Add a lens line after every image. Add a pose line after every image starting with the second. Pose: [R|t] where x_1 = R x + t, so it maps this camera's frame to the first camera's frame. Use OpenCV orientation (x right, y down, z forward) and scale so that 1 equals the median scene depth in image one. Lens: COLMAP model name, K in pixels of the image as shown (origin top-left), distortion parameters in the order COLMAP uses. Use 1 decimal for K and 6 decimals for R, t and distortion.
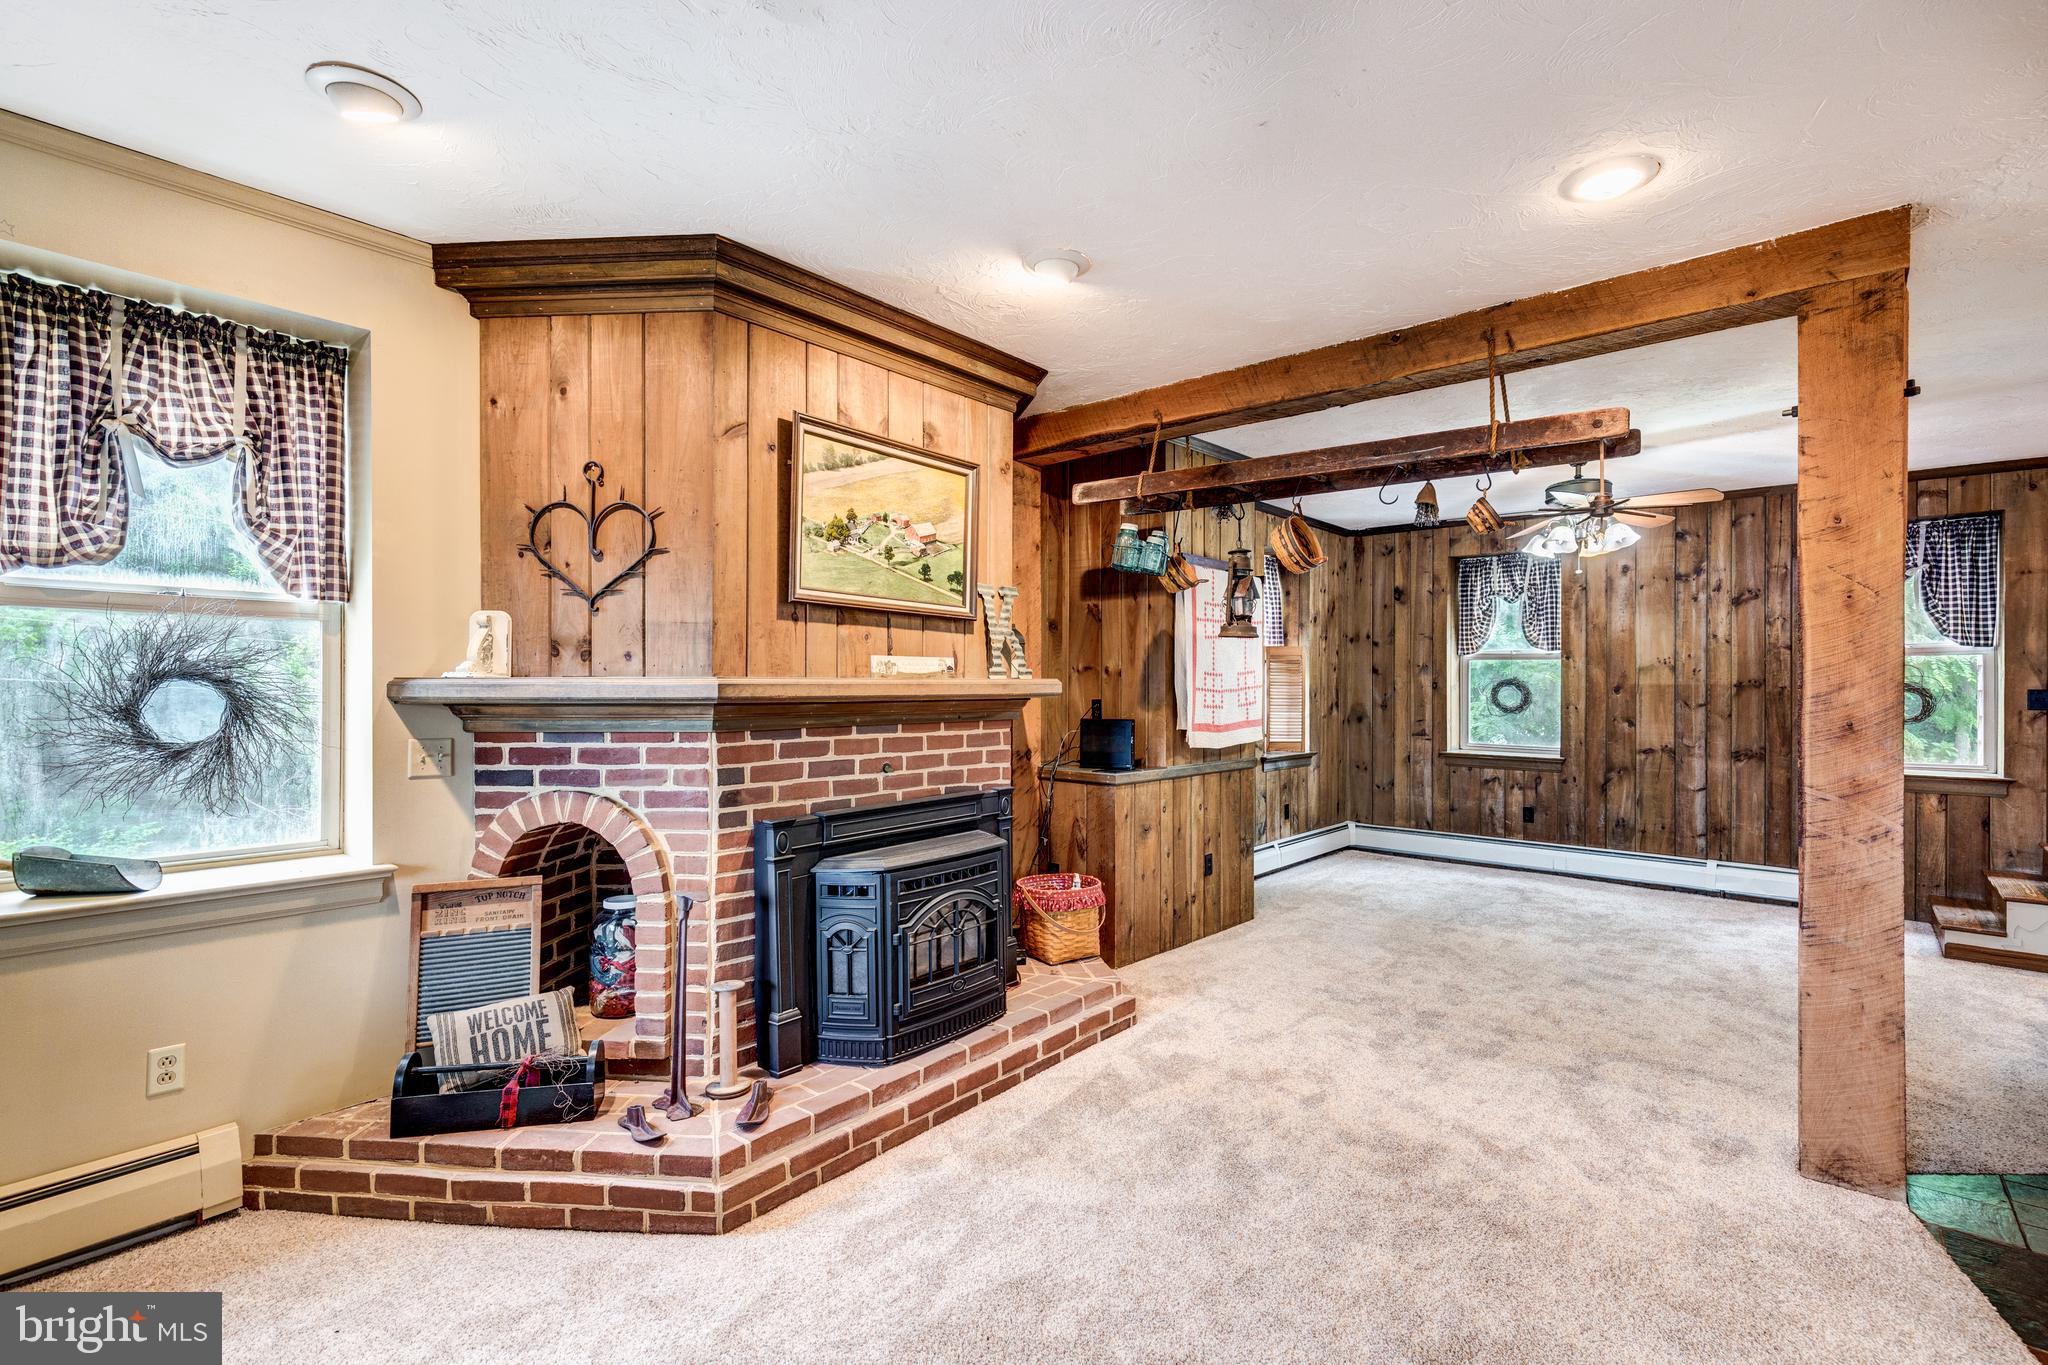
lens RADIAL K [[926.0, 0, 975.1], [0, 926.0, 690.3], [0, 0, 1]] dist [0.008326, -0.001670]
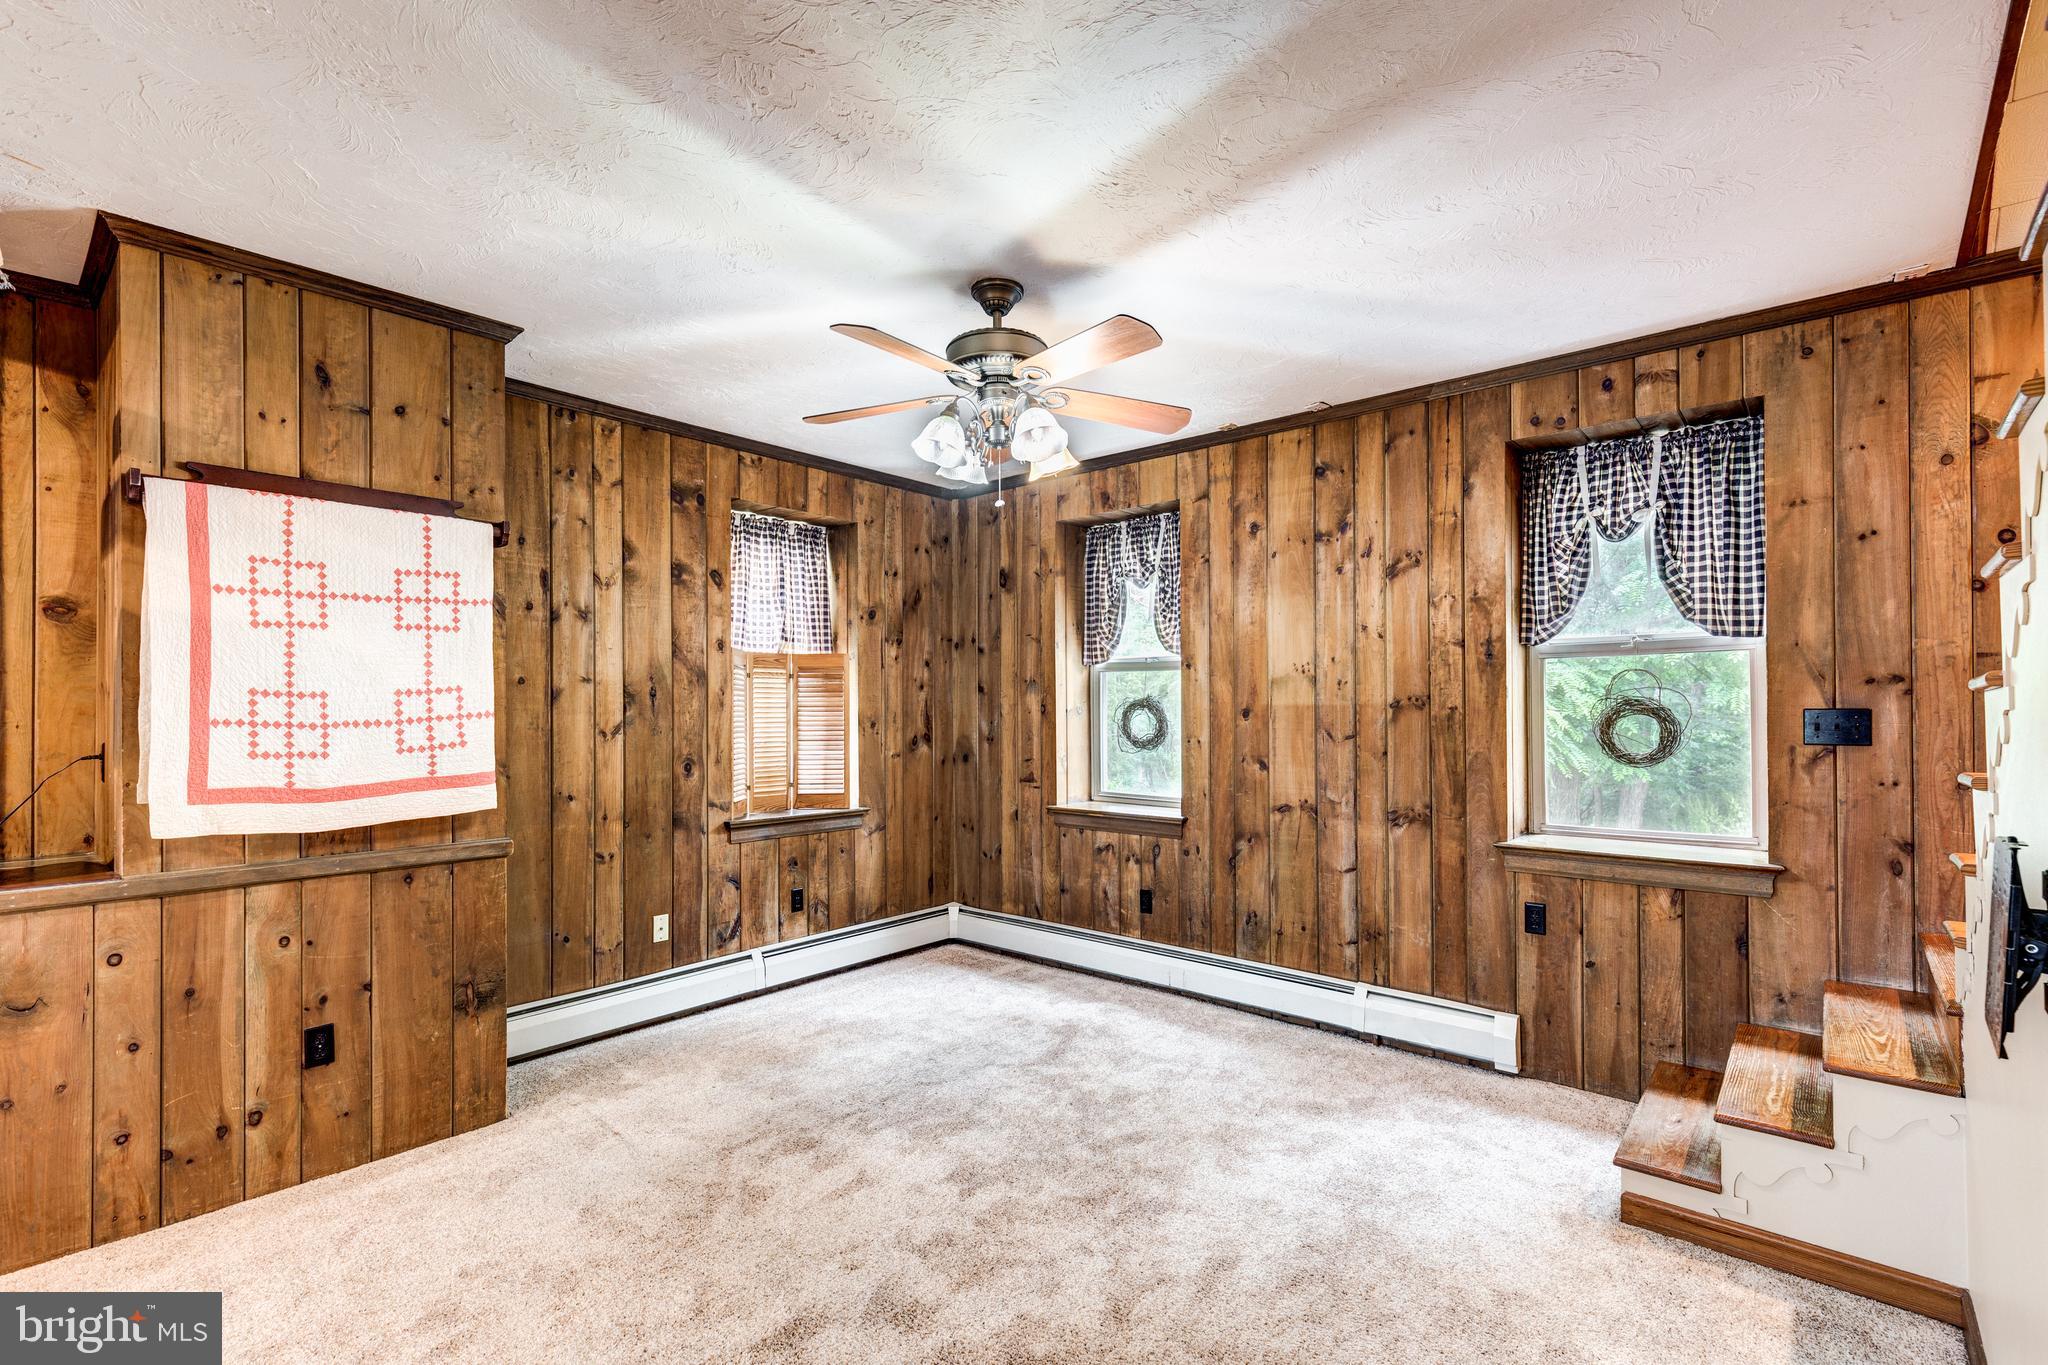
lens RADIAL K [[926.0, 0, 984.0], [0, 926.0, 708.3], [0, 0, 1]] dist [0.008326, -0.001670]
pose [[0.999893, -0.009339, 0.011291, 0.600072], [0.009426, 0.999926, -0.007731, -0.001297], [-0.011218, 0.007836, 0.999906, 0.423117]]
